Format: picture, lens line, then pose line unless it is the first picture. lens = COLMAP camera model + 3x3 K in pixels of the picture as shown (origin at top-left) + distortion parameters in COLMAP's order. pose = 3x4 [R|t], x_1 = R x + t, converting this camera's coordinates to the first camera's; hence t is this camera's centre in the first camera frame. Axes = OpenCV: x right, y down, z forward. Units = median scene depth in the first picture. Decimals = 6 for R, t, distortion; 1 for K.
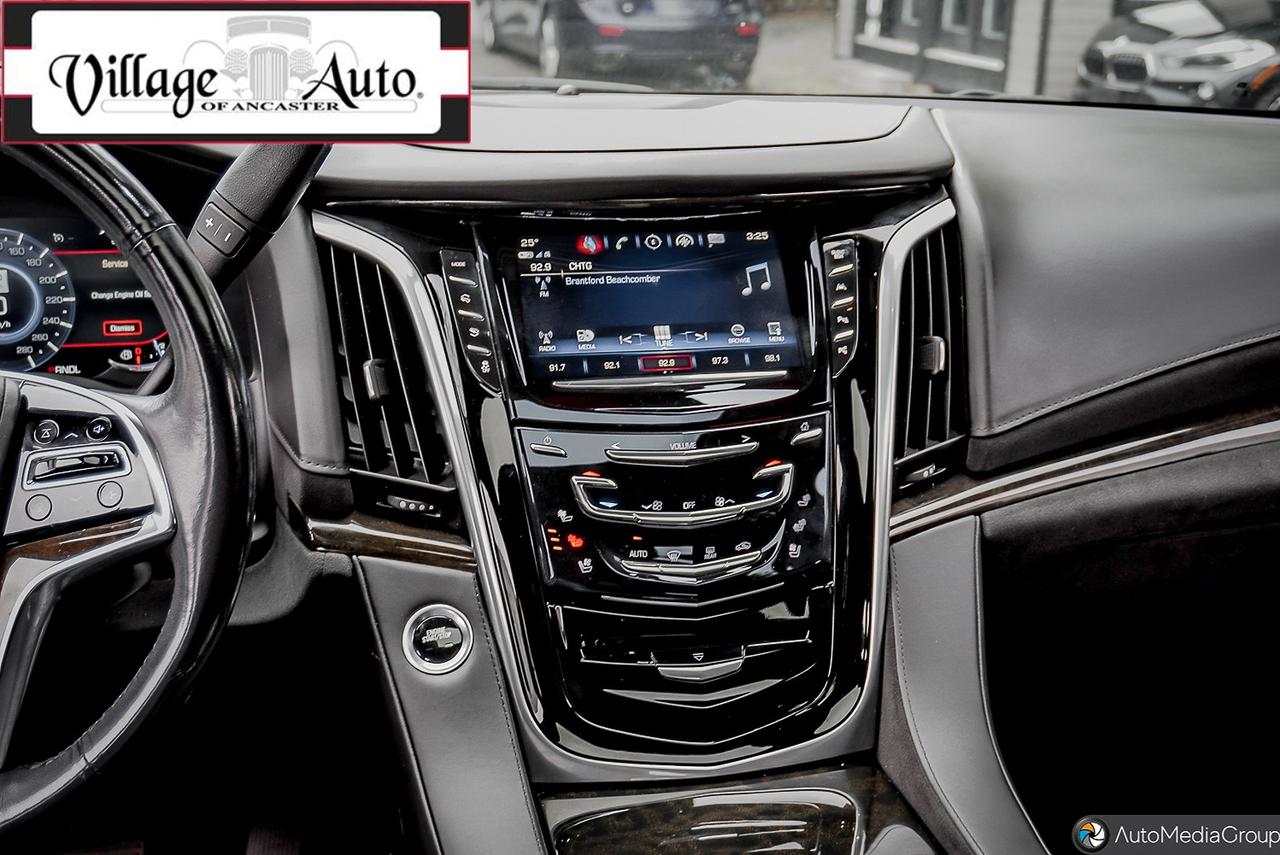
lens RADIAL K [[1567.5, 0, 626.7], [0, 1567.5, 449.8], [0, 0, 1]] dist [0.017706, 0.000000]
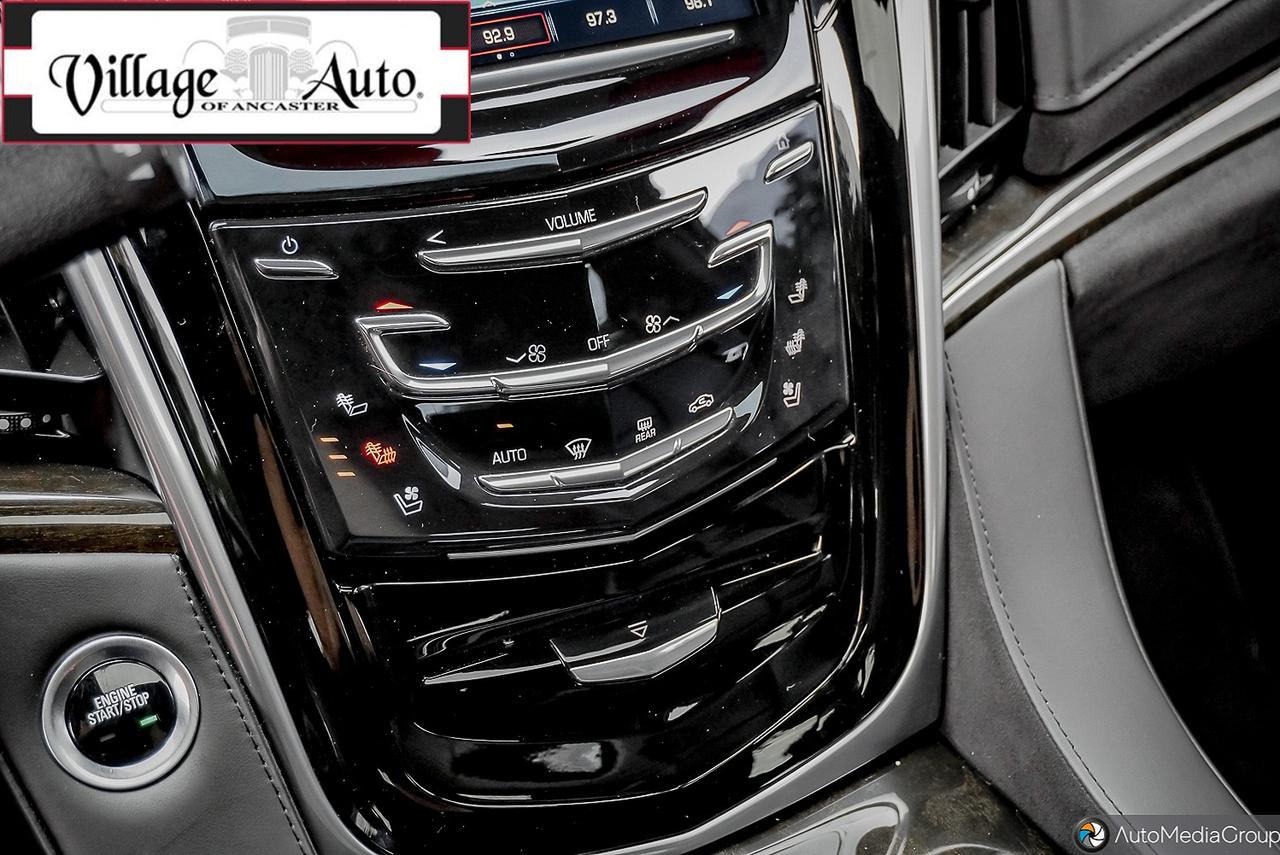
lens RADIAL K [[1903.2, 0, 633.3], [0, 1903.2, 432.8], [0, 0, 1]] dist [0.011679, 0.000000]
pose [[0.951294, -0.147498, 0.270709, -0.108923], [0.070737, 0.959122, 0.274010, -0.094626], [-0.300059, -0.241515, 0.922841, 0.425426]]
